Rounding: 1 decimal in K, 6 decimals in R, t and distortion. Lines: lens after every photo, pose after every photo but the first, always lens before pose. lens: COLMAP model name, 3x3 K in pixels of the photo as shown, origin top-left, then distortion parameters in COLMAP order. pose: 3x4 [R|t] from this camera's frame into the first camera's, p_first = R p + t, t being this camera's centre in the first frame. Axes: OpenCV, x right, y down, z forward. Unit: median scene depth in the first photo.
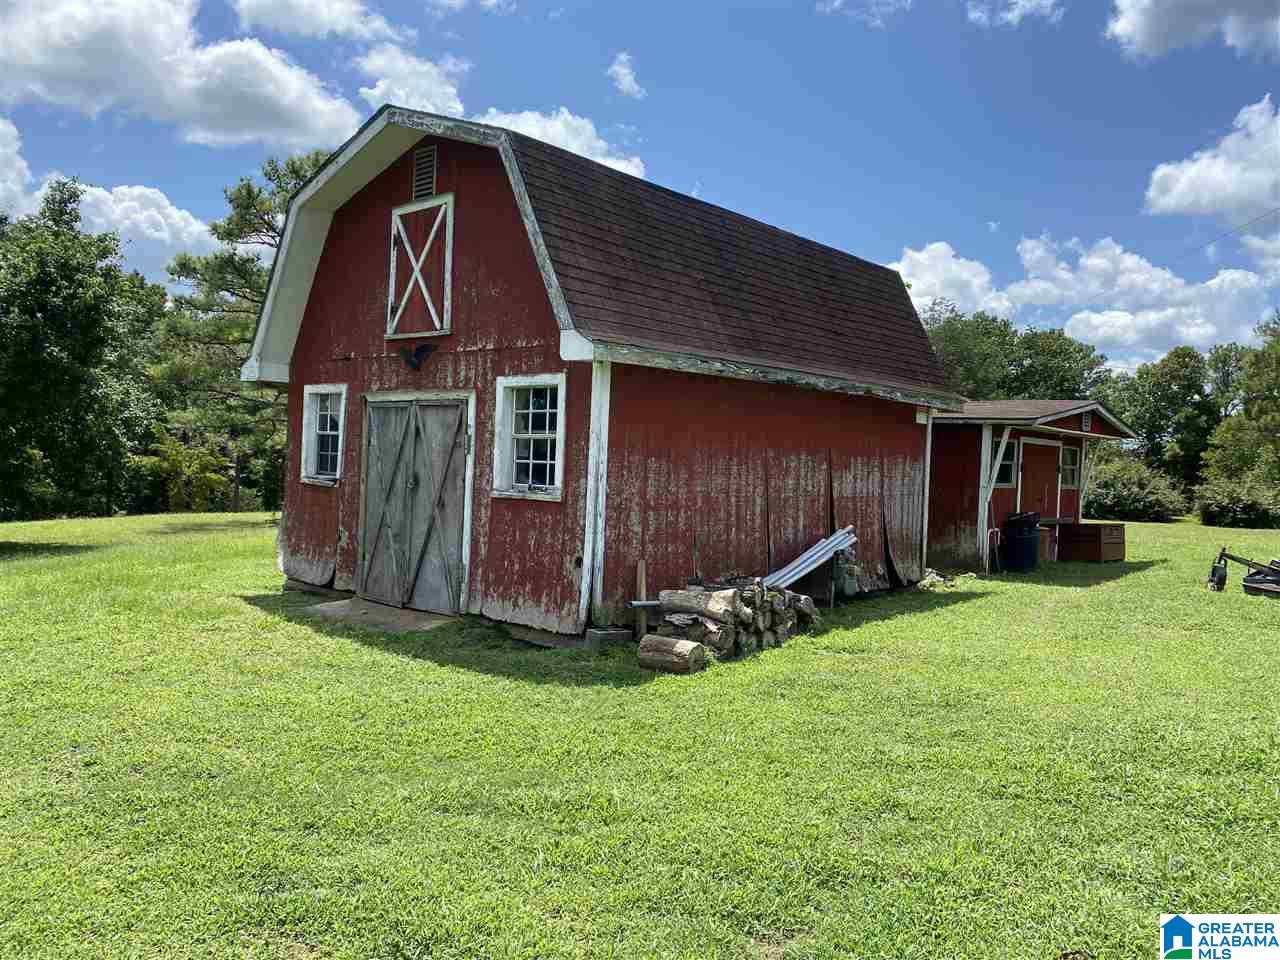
lens RADIAL K [[977.0, 0, 627.4], [0, 977.0, 459.2], [0, 0, 1]] dist [0.057567, -0.075248]
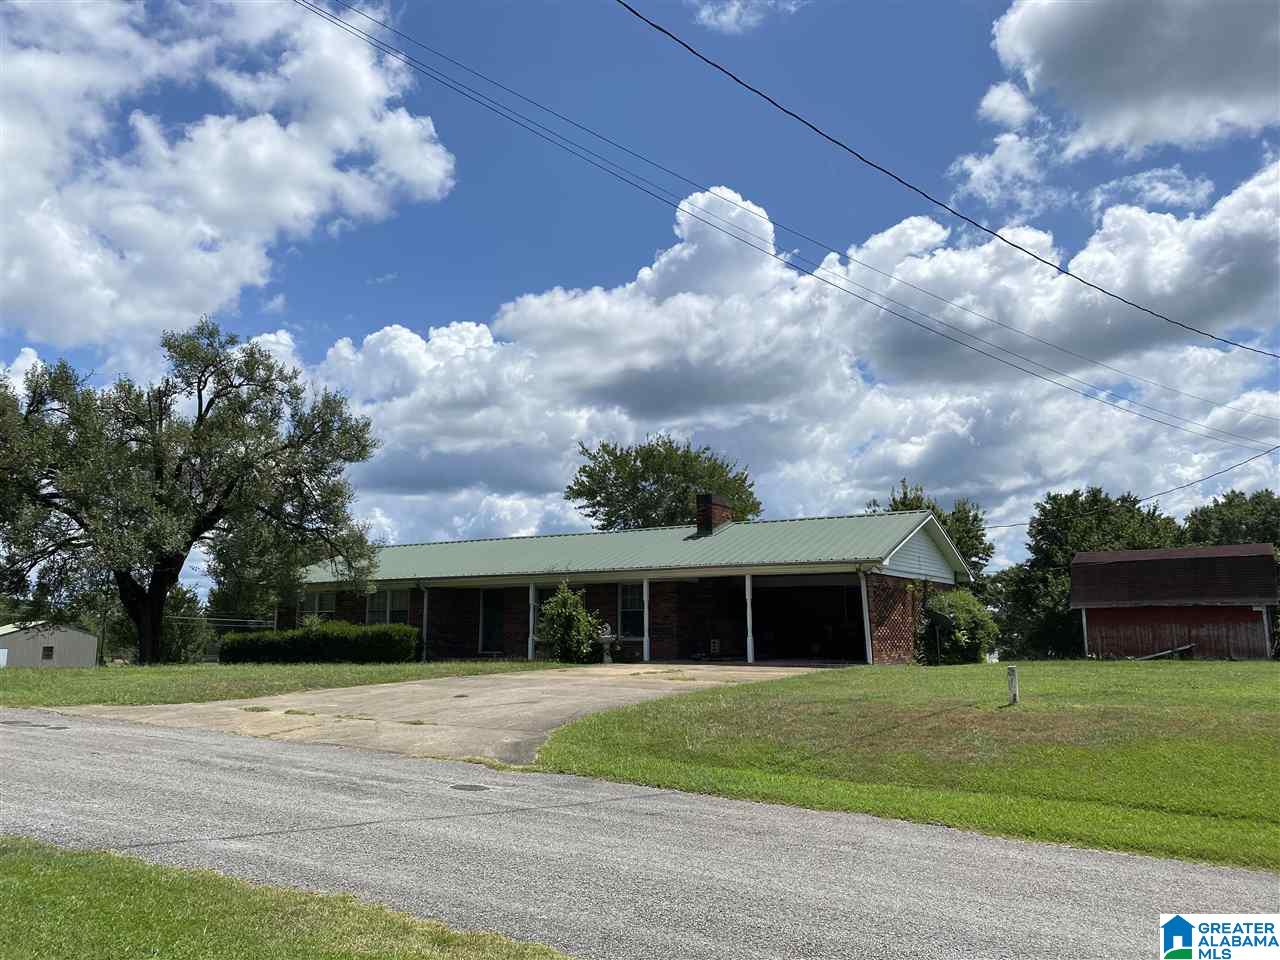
lens RADIAL K [[977.0, 0, 642.5], [0, 977.0, 477.7], [0, 0, 1]] dist [0.057567, -0.075248]
pose [[0.156231, -0.195369, -0.968206, 3.810440], [0.009749, 0.980500, -0.196277, 0.176713], [0.987672, 0.021225, 0.155089, -1.655313]]
